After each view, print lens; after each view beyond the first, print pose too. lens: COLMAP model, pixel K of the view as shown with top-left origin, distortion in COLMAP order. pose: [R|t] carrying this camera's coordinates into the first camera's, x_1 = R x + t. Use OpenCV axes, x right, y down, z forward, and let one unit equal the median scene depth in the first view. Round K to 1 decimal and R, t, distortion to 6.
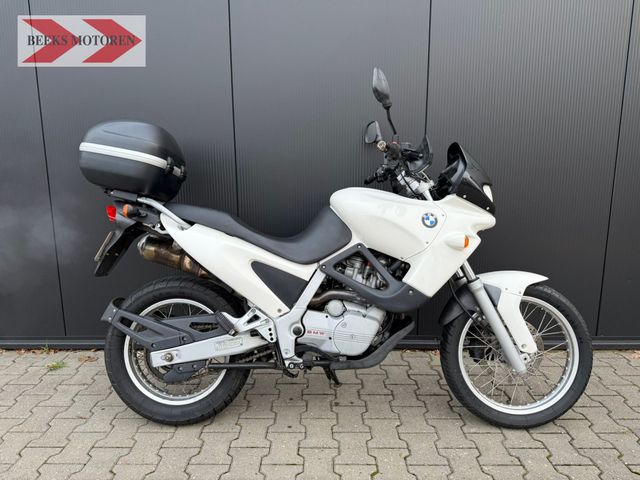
lens RADIAL K [[443.5, 0, 319.8], [0, 443.5, 238.9], [0, 0, 1]] dist [0.034832, -0.041662]
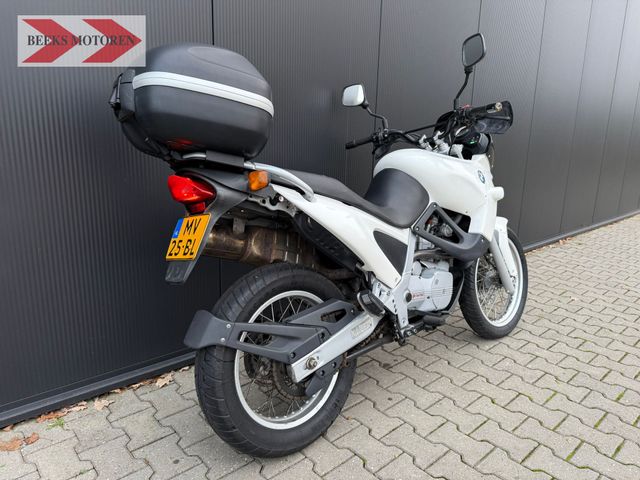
lens RADIAL K [[443.5, 0, 317.0], [0, 443.5, 230.2], [0, 0, 1]] dist [0.034832, -0.041662]
pose [[0.741367, -0.111868, 0.661710, -0.817575], [0.090784, 0.993663, 0.066276, -0.020661], [-0.664931, 0.010938, 0.746825, 0.397839]]
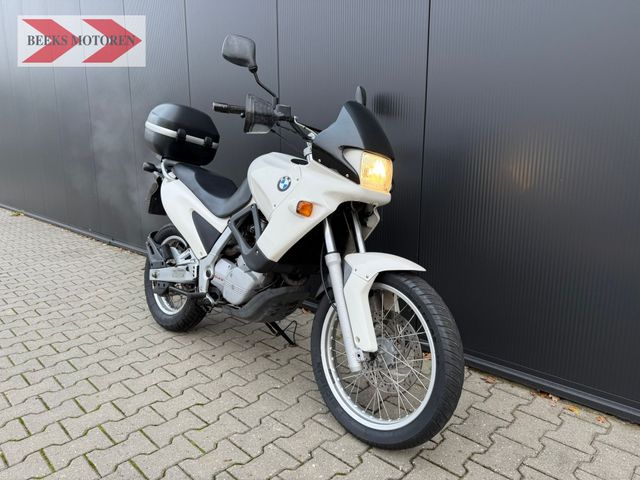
lens RADIAL K [[443.5, 0, 322.0], [0, 443.5, 233.4], [0, 0, 1]] dist [0.034832, -0.041662]
pose [[0.725248, 0.121281, -0.677721, 0.941189], [-0.118593, 0.991655, 0.050551, 0.007036], [0.678197, 0.043711, 0.733579, 0.331067]]
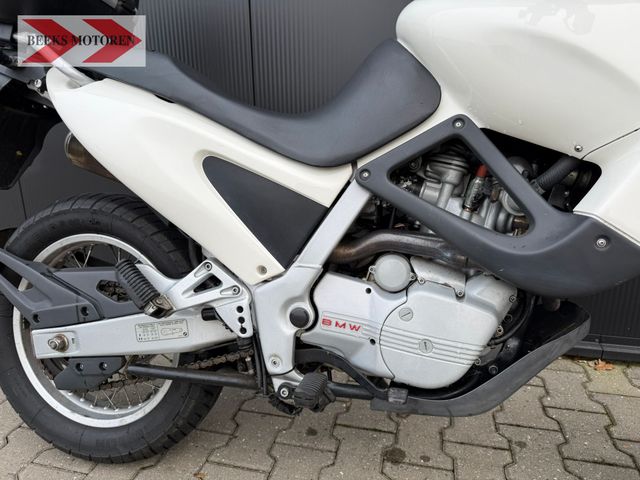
lens RADIAL K [[443.5, 0, 319.1], [0, 443.5, 242.5], [0, 0, 1]] dist [0.034832, -0.041662]
pose [[0.971888, 0.055483, -0.228811, 0.065035], [-0.032870, 0.994294, 0.101485, 0.085760], [0.233136, -0.091111, 0.968166, 0.573733]]
